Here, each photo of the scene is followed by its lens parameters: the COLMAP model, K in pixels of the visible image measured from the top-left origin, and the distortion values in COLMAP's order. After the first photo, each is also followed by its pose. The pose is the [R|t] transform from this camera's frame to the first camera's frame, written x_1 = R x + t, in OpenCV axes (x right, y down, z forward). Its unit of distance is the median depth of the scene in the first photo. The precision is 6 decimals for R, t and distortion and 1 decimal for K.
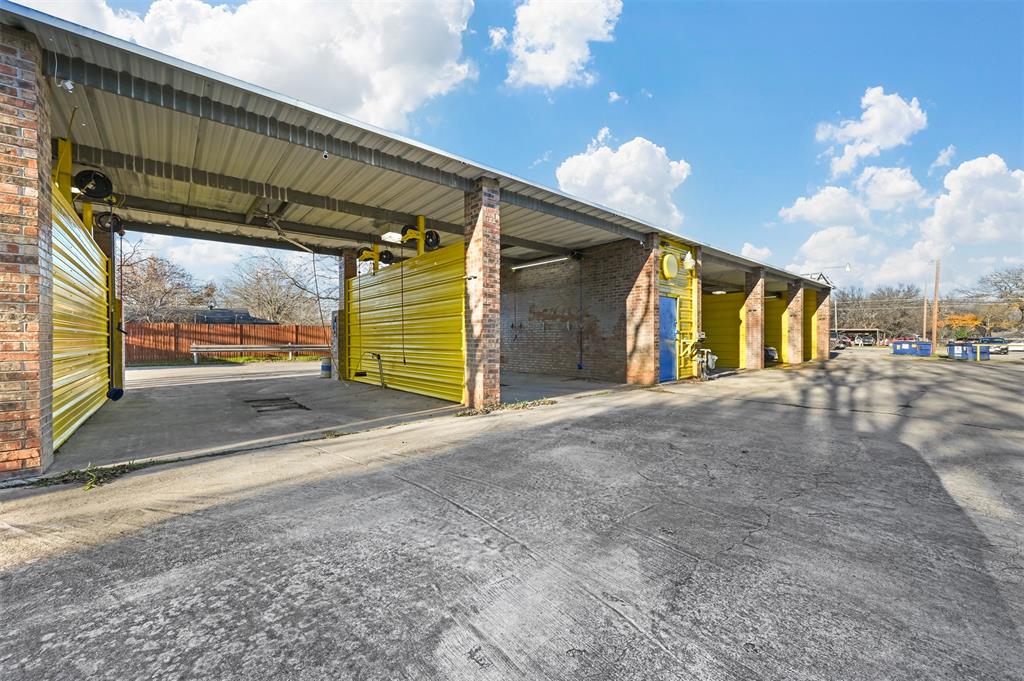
lens RADIAL K [[406.1, 0, 509.8], [0, 406.1, 340.8], [0, 0, 1]] dist [0.001260, 0.000294]
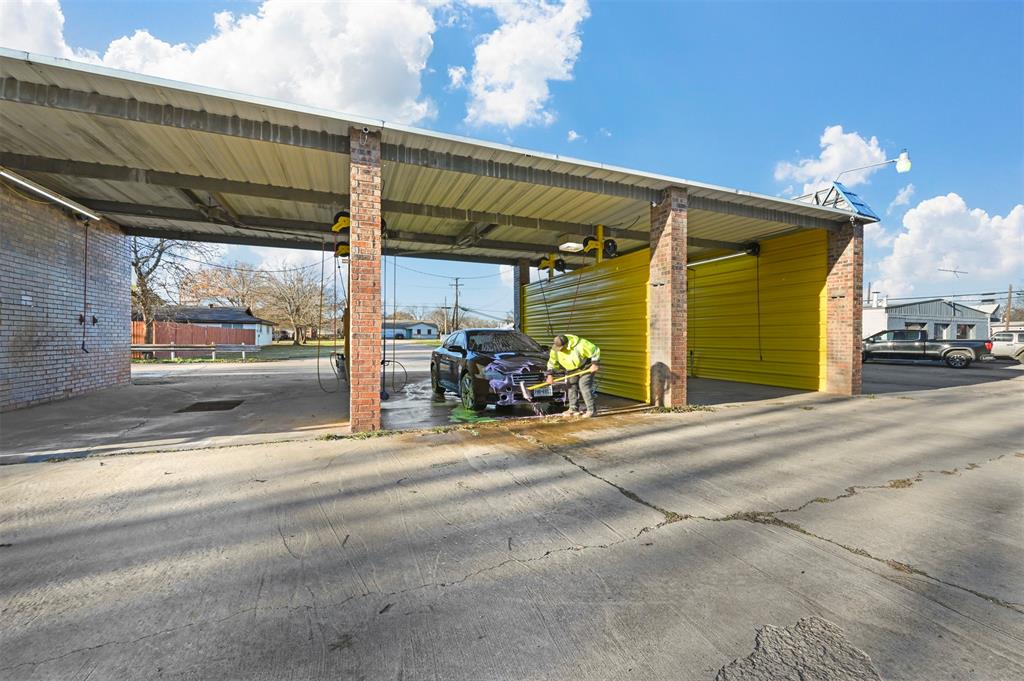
lens RADIAL K [[406.1, 0, 514.2], [0, 406.1, 335.7], [0, 0, 1]] dist [0.001260, 0.000294]
pose [[0.951371, 0.001389, -0.308044, -0.086374], [-0.006379, 0.999864, -0.015191, 0.004509], [0.307981, 0.016418, 0.951251, -0.089431]]
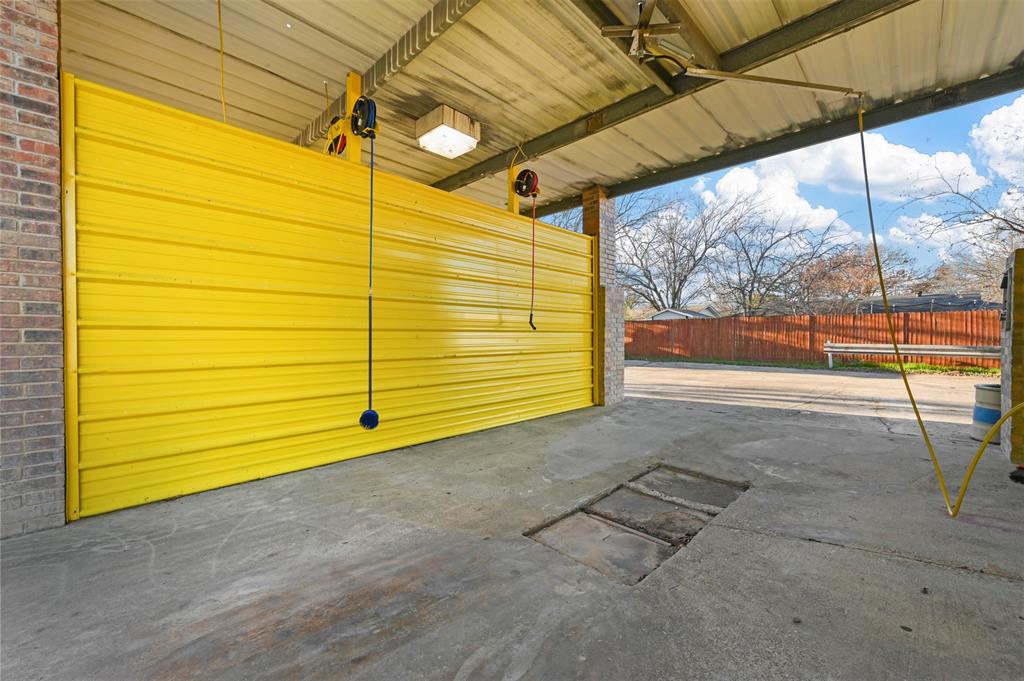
lens RADIAL K [[406.1, 0, 514.0], [0, 406.1, 341.9], [0, 0, 1]] dist [0.001260, 0.000294]
pose [[0.096009, 0.019486, -0.995190, -0.155945], [-0.004575, 0.999806, 0.019135, -0.005616], [0.995370, 0.002716, 0.096080, 0.649402]]
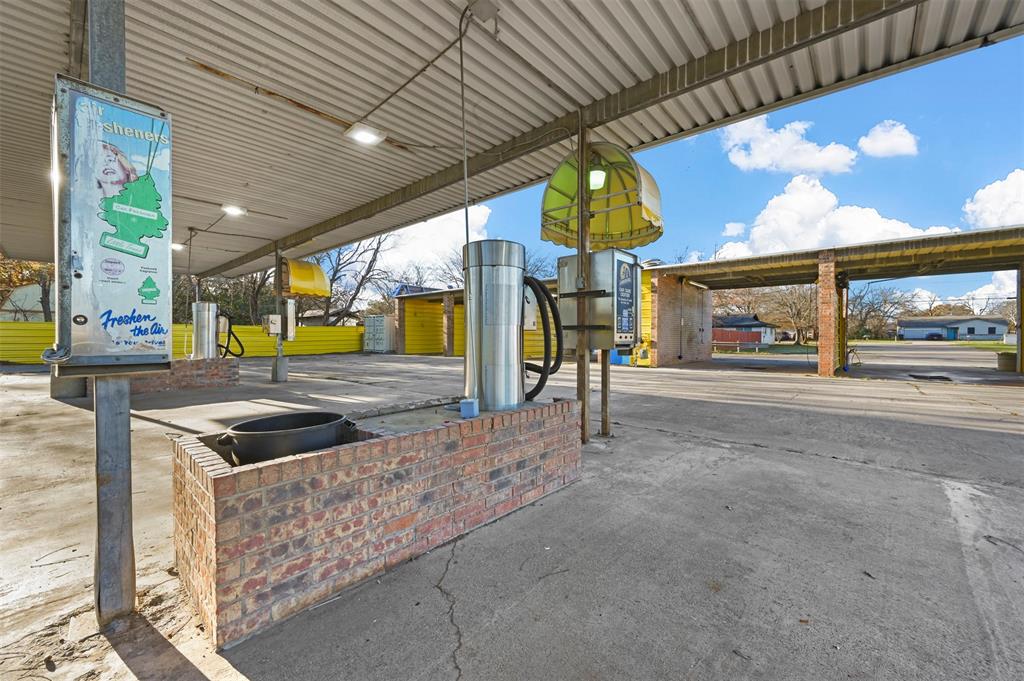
lens RADIAL K [[406.1, 0, 520.2], [0, 406.1, 343.3], [0, 0, 1]] dist [0.001260, 0.000294]
pose [[0.165281, 0.014720, -0.986137, 0.651249], [-0.012613, 0.999838, 0.012811, 0.016278], [0.986166, 0.010320, 0.165440, -0.785313]]
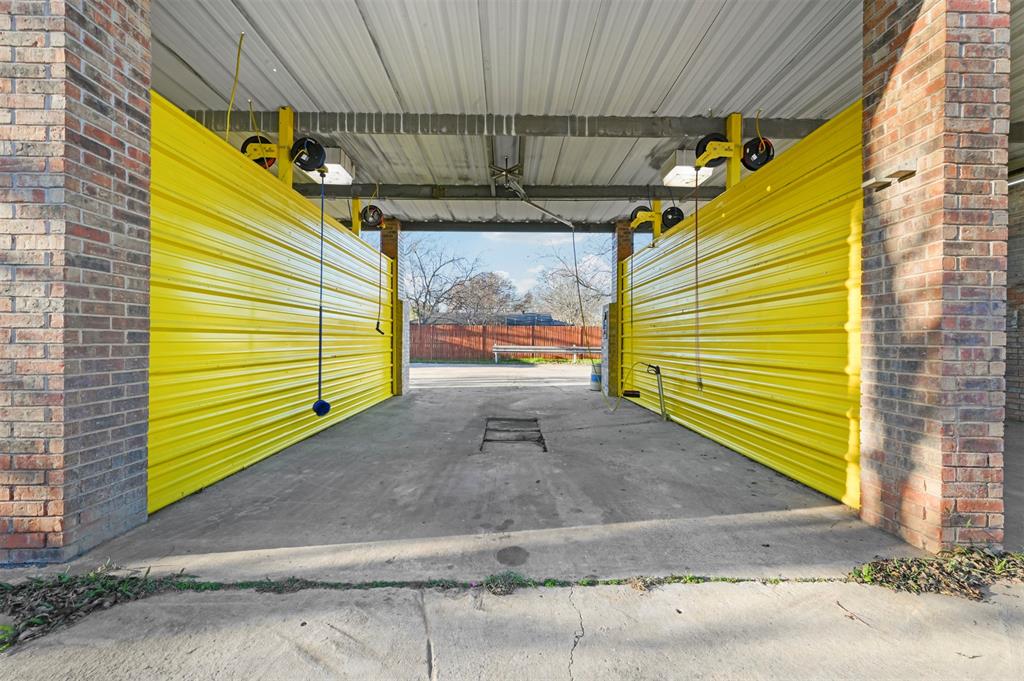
lens RADIAL K [[406.1, 0, 518.4], [0, 406.1, 340.1], [0, 0, 1]] dist [0.001260, 0.000294]
pose [[0.779847, 0.008209, -0.625916, -0.086519], [-0.011903, 0.999928, -0.001716, -0.003880], [0.625857, 0.008788, 0.779888, 0.342708]]
